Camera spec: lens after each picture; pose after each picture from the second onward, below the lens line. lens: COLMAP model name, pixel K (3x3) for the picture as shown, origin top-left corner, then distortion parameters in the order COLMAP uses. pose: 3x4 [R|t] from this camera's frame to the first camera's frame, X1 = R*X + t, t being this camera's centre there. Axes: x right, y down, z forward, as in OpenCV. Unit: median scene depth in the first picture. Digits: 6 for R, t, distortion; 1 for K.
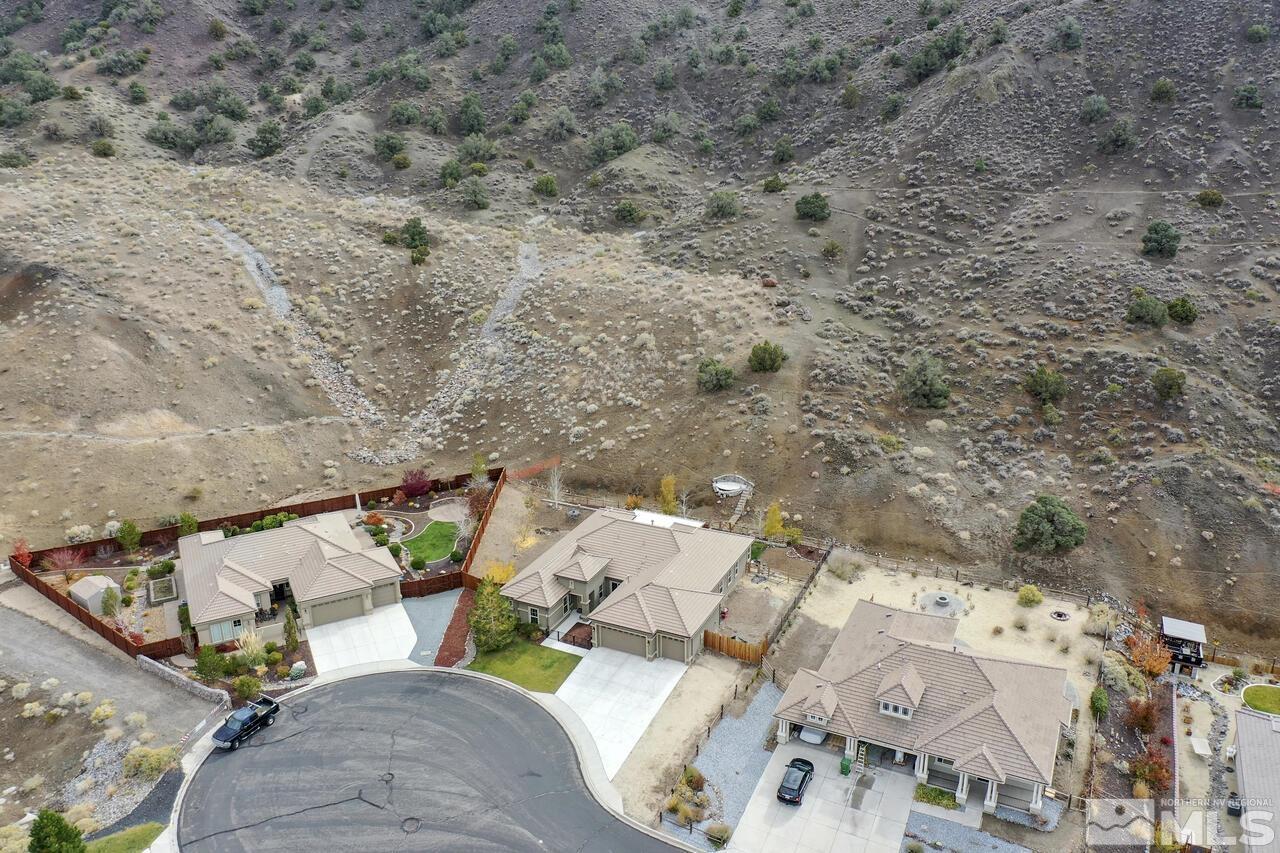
lens RADIAL K [[1074.1, 0, 640.0], [0, 1074.1, 426.5], [0, 0, 1]] dist [0.009355, 0.001703]
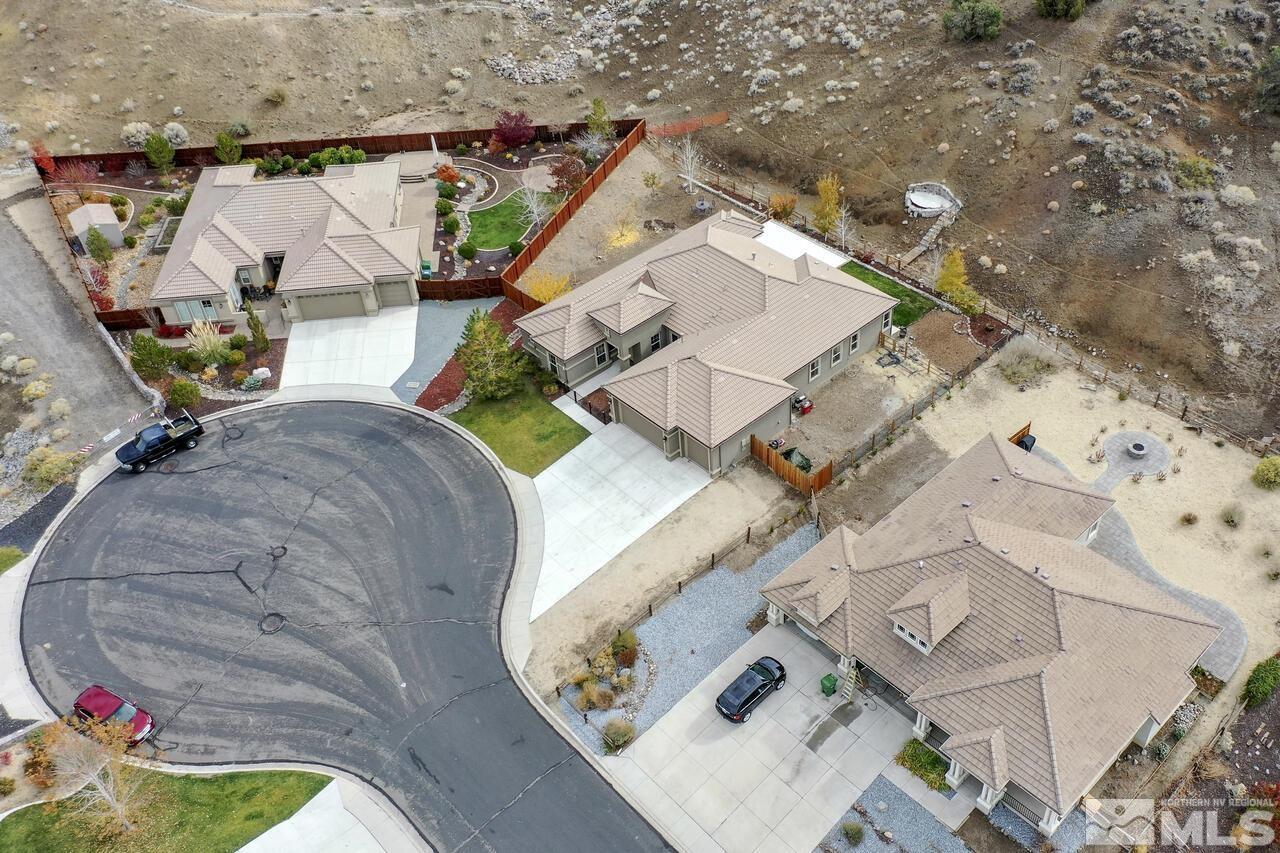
lens RADIAL K [[1251.3, 0, 640.9], [0, 1251.3, 503.2], [0, 0, 1]] dist [0.009839, 0.006503]
pose [[0.941945, 0.223876, -0.250239, 0.170221], [-0.107972, 0.907649, 0.405605, -0.083024], [0.317934, -0.355039, 0.879128, 0.173248]]
